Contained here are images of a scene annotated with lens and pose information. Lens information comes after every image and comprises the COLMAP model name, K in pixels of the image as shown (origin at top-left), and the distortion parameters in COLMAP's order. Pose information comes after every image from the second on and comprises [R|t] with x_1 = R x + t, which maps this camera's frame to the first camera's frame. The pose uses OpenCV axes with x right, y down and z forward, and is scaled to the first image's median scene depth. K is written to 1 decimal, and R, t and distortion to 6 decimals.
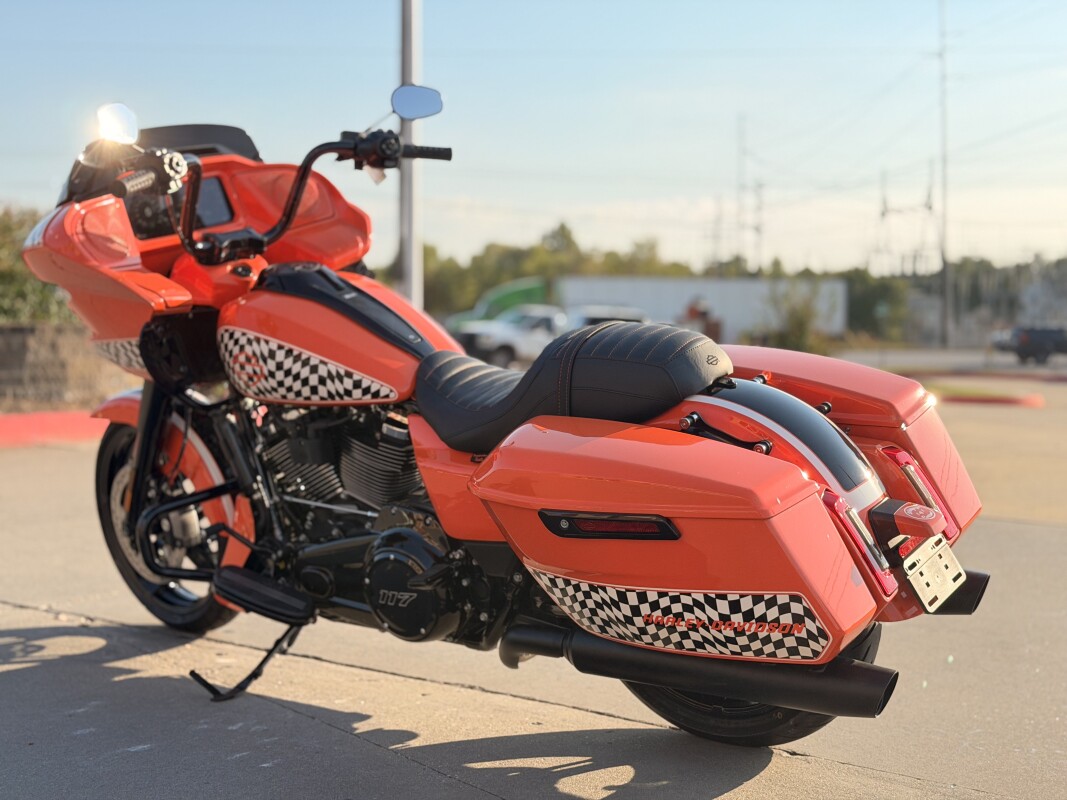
lens RADIAL K [[1439.8, 0, 533.5], [0, 1439.8, 400.0], [0, 0, 1]] dist [0.102426, 0.033295]
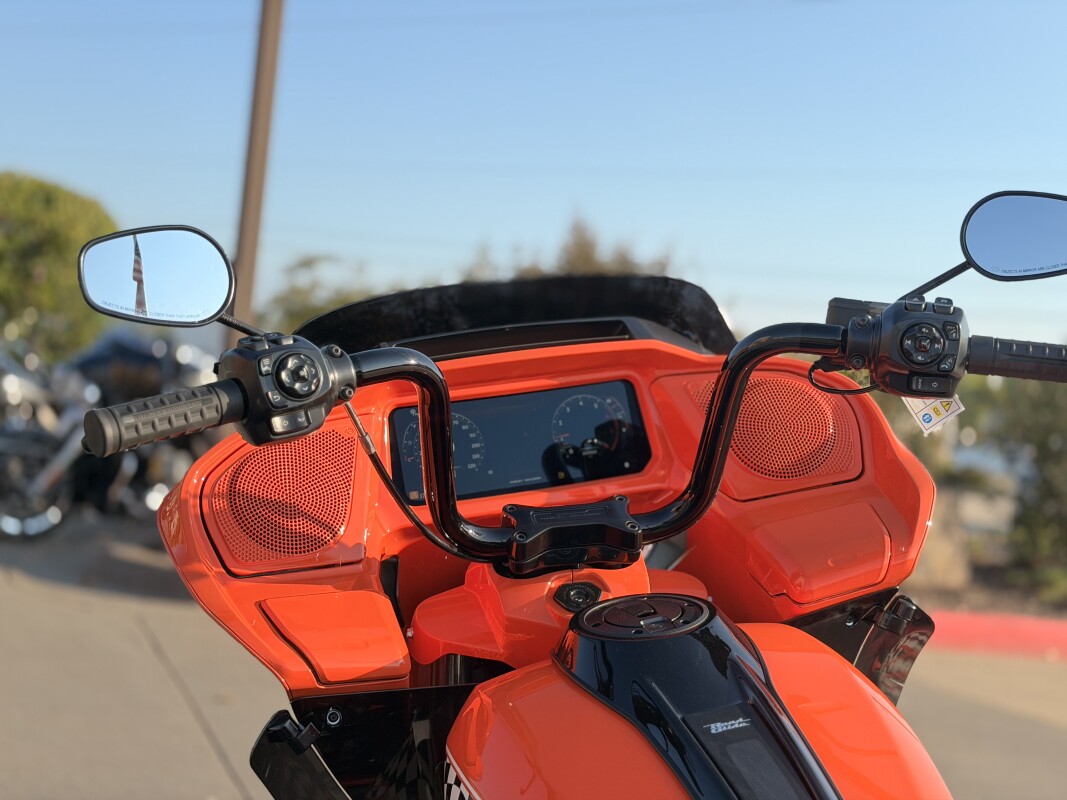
lens RADIAL K [[1439.8, 0, 533.5], [0, 1439.8, 400.0], [0, 0, 1]] dist [0.102426, 0.033295]
pose [[0.799680, 0.086552, -0.594155, 0.049982], [-0.129945, 0.991051, -0.030526, -0.133859], [0.586196, 0.101618, 0.803771, 0.622269]]
